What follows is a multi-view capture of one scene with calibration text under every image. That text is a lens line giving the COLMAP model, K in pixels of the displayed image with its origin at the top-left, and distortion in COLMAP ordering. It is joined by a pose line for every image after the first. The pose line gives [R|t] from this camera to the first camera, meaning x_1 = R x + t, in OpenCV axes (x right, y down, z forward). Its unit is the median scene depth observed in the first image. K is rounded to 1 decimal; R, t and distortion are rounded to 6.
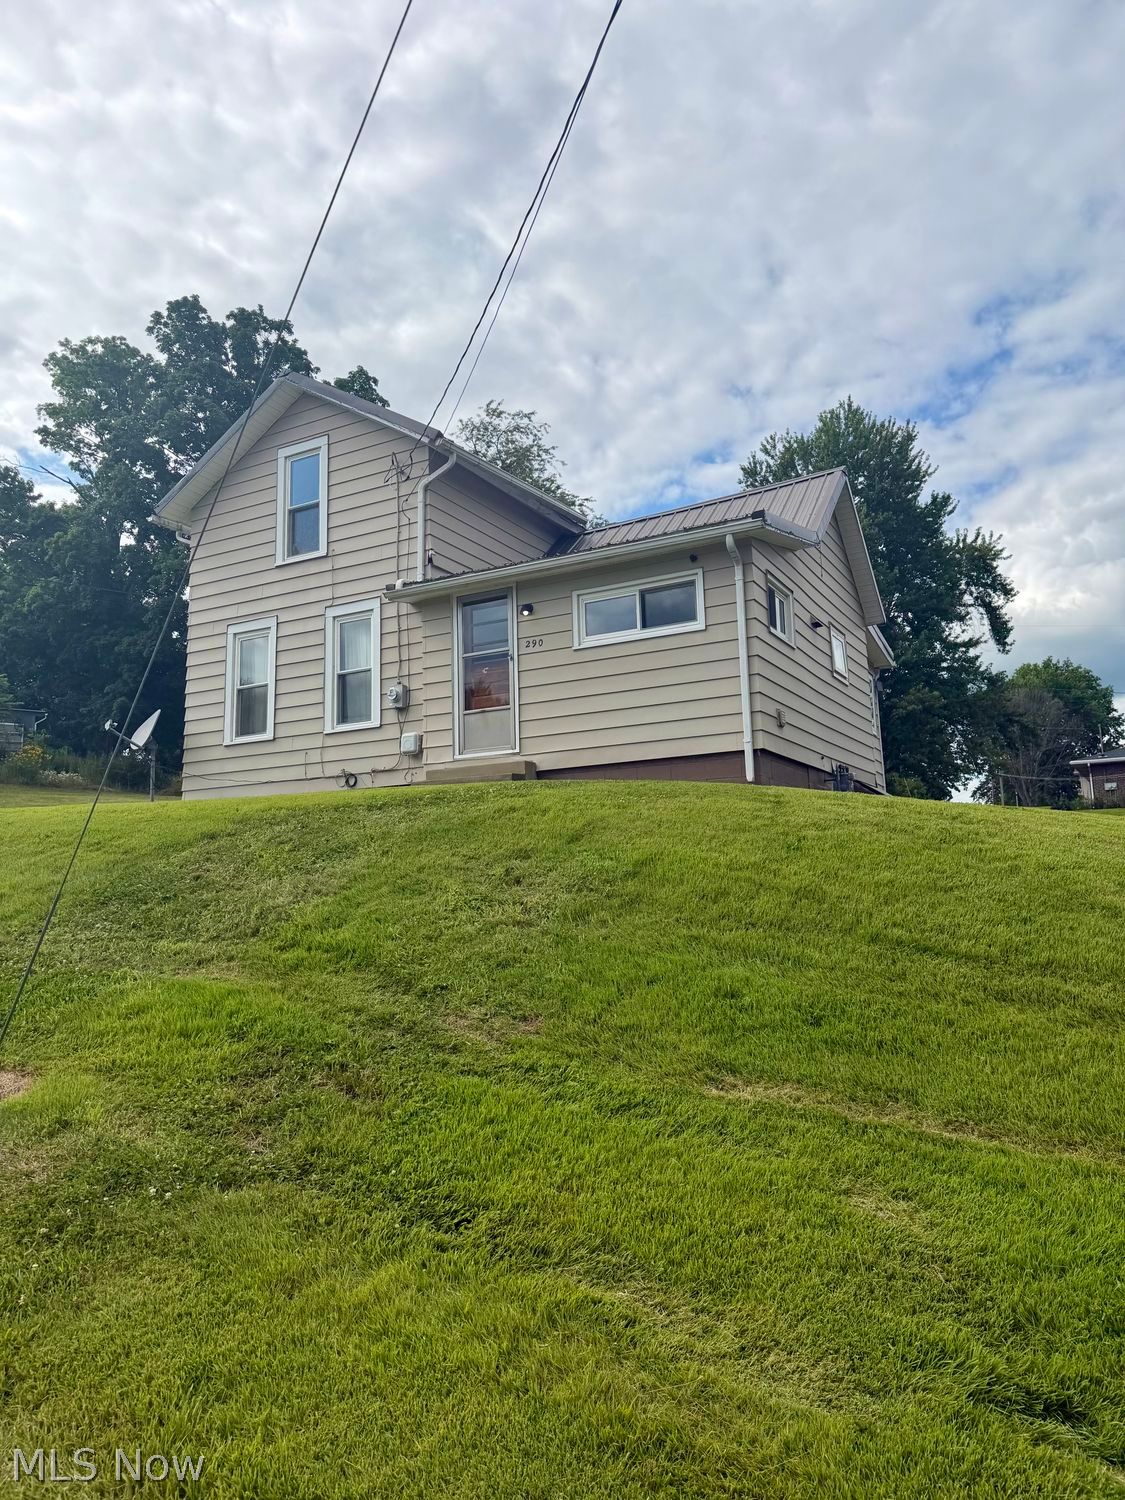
lens RADIAL K [[1064.0, 0, 555.9], [0, 1064.0, 752.0], [0, 0, 1]] dist [0.022722, -0.015403]
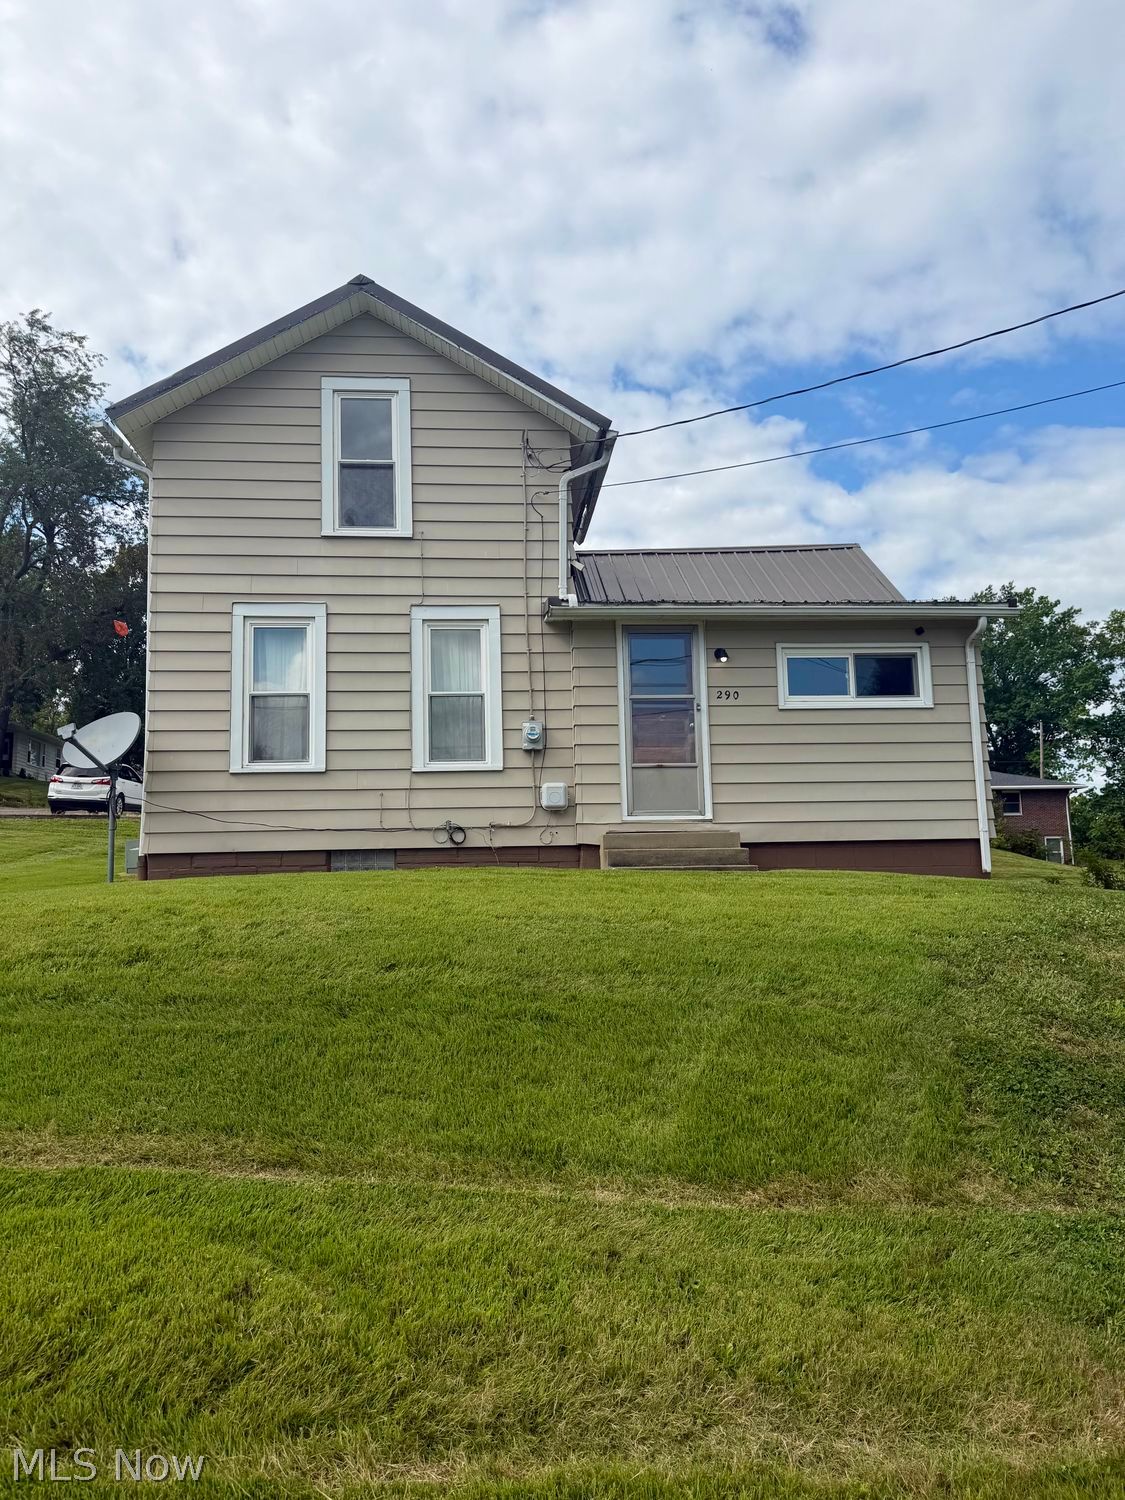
lens RADIAL K [[1064.0, 0, 542.4], [0, 1064.0, 752.4], [0, 0, 1]] dist [0.022722, -0.015403]
pose [[0.842294, 0.078769, 0.533232, -0.549701], [-0.079160, 0.996615, -0.022178, -0.021267], [-0.533174, -0.023530, 0.845678, 0.307932]]
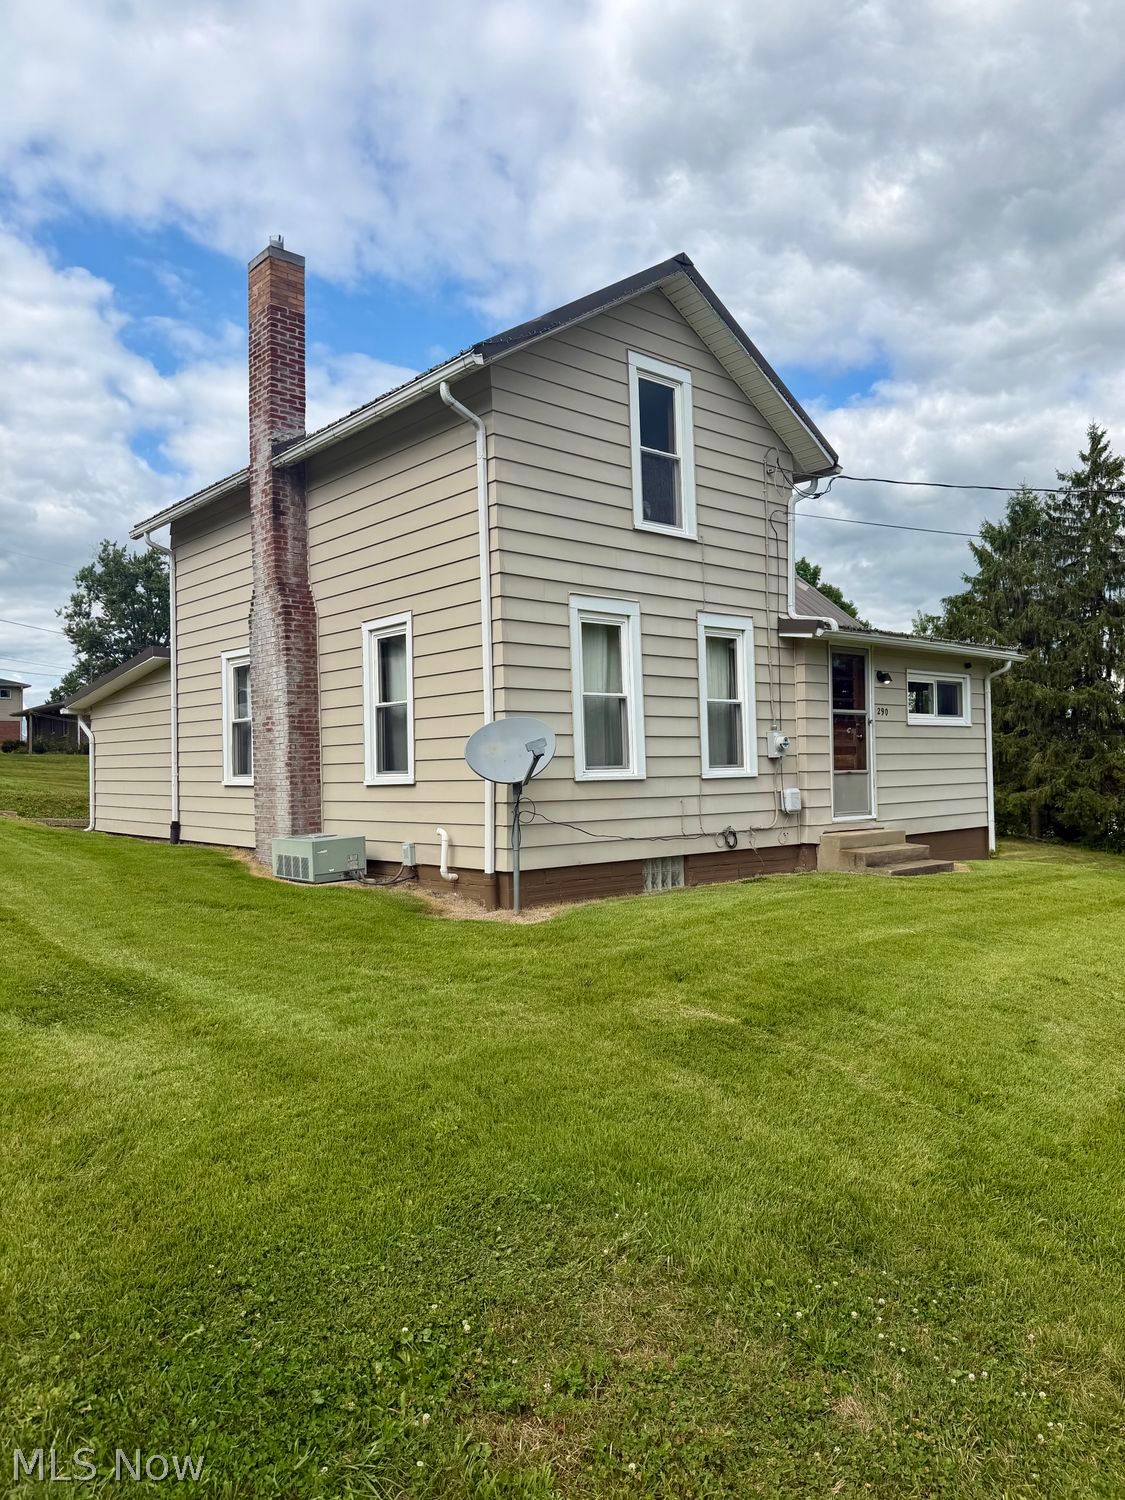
lens RADIAL K [[1064.0, 0, 512.7], [0, 1064.0, 762.9], [0, 0, 1]] dist [0.022722, -0.015403]
pose [[0.373029, 0.027063, 0.927425, -0.995663], [-0.122847, 0.992215, 0.020457, -0.027467], [-0.919651, -0.121562, 0.373450, 0.843718]]
